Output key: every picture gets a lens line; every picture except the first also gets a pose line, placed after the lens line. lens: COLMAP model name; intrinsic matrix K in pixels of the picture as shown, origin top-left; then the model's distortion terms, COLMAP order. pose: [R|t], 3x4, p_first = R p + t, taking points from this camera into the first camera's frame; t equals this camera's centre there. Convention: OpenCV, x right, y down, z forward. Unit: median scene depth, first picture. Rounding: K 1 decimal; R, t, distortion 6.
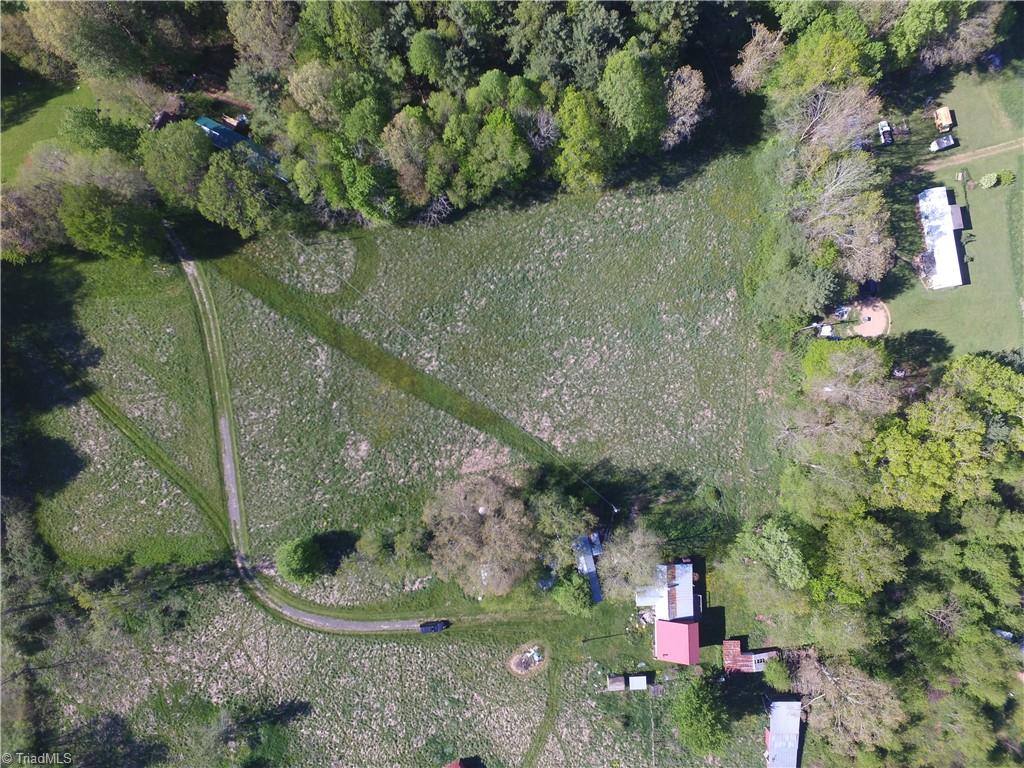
lens RADIAL K [[594.9, 0, 512.0], [0, 594.9, 384.0], [0, 0, 1]] dist [-0.014210, 0.016480]
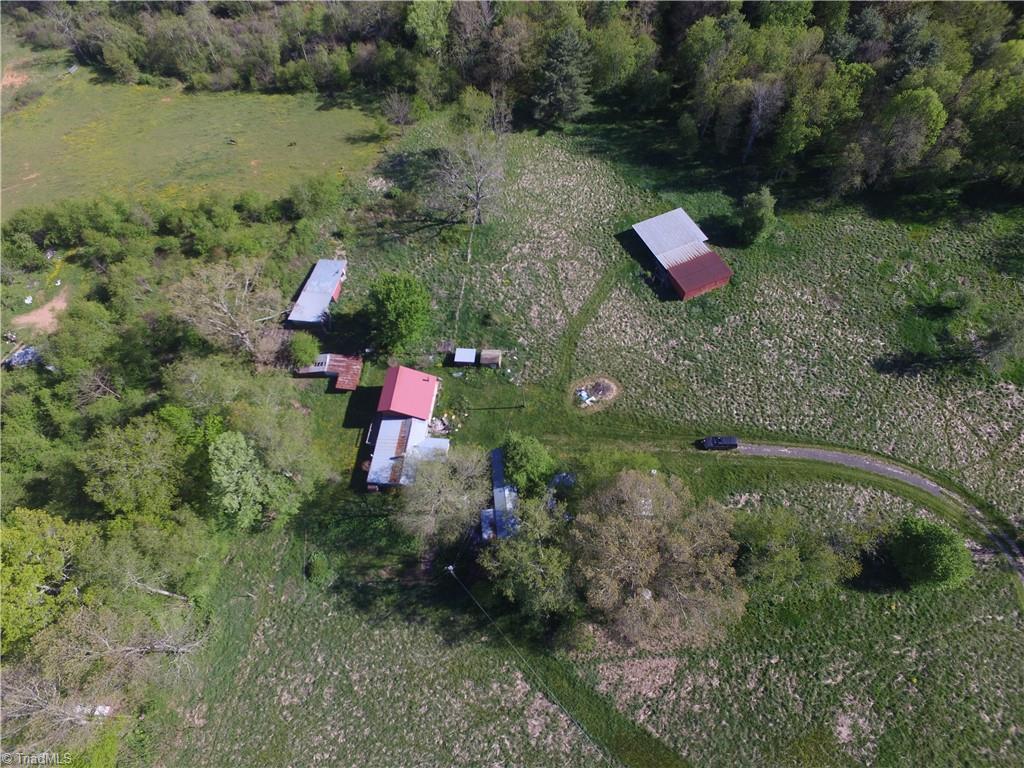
lens RADIAL K [[632.2, 0, 512.0], [0, 632.2, 384.0], [0, 0, 1]] dist [0.001822, 0.002757]
pose [[-0.987245, -0.097114, 0.126161, 0.031206], [0.145468, -0.872272, 0.466884, 0.062687], [0.064706, 0.479281, 0.875273, 0.246053]]
